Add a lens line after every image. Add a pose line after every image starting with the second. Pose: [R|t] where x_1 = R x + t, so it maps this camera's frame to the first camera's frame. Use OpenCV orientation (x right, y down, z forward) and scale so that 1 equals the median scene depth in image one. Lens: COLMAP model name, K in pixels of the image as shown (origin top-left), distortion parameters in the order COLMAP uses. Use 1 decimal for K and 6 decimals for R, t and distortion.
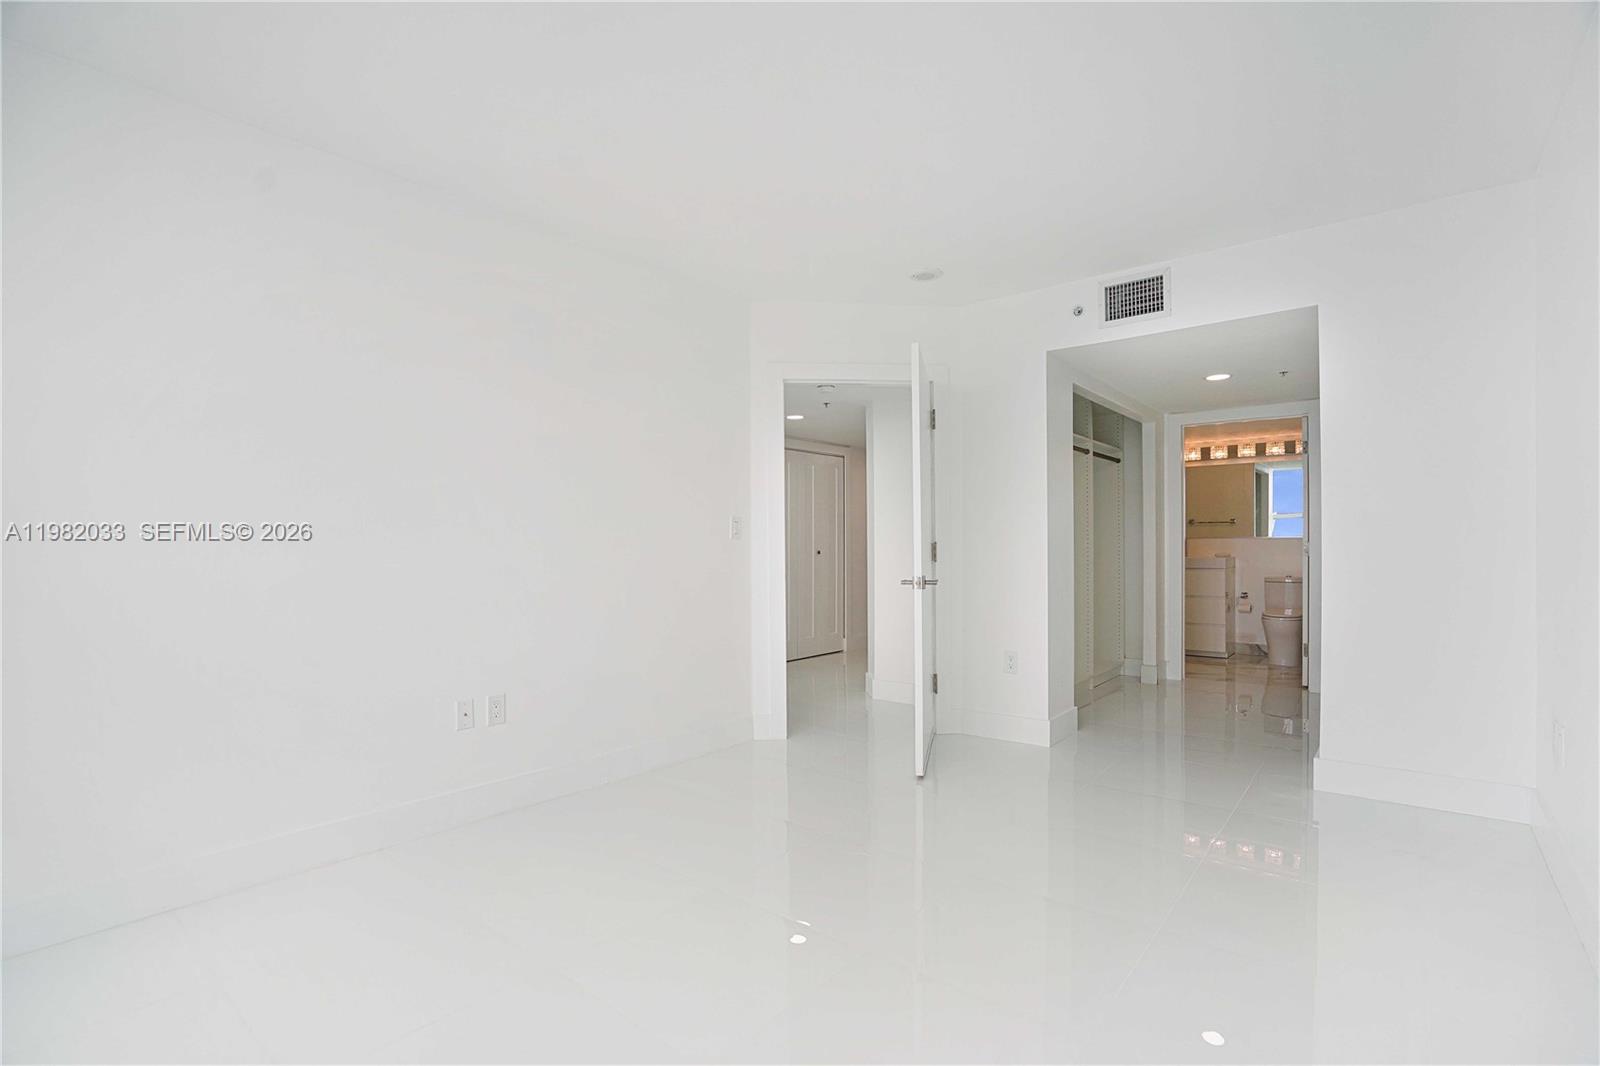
lens RADIAL K [[757.8, 0, 802.7], [0, 757.8, 537.0], [0, 0, 1]] dist [-0.036071, 0.012296]
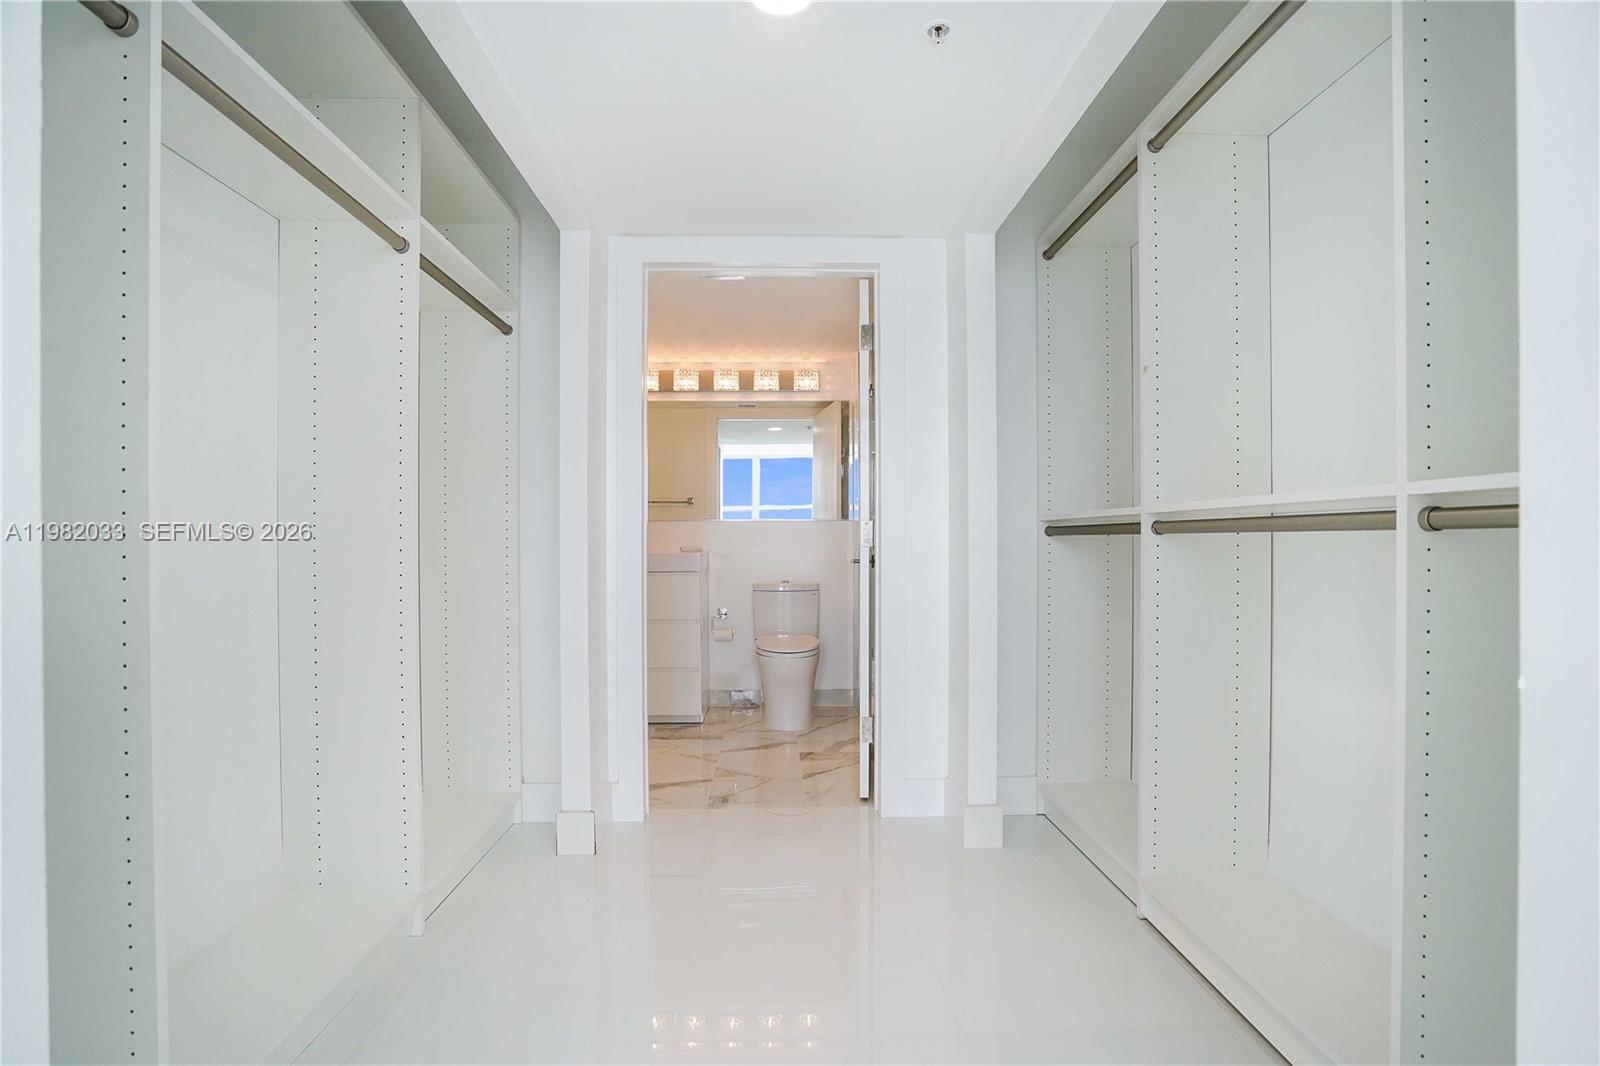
lens RADIAL K [[757.8, 0, 802.4], [0, 757.8, 541.3], [0, 0, 1]] dist [-0.036071, 0.012296]
pose [[0.753052, -0.001349, 0.657960, 0.235072], [0.000690, 0.999999, 0.001261, 0.018535], [-0.657961, -0.000495, 0.753052, 0.504553]]
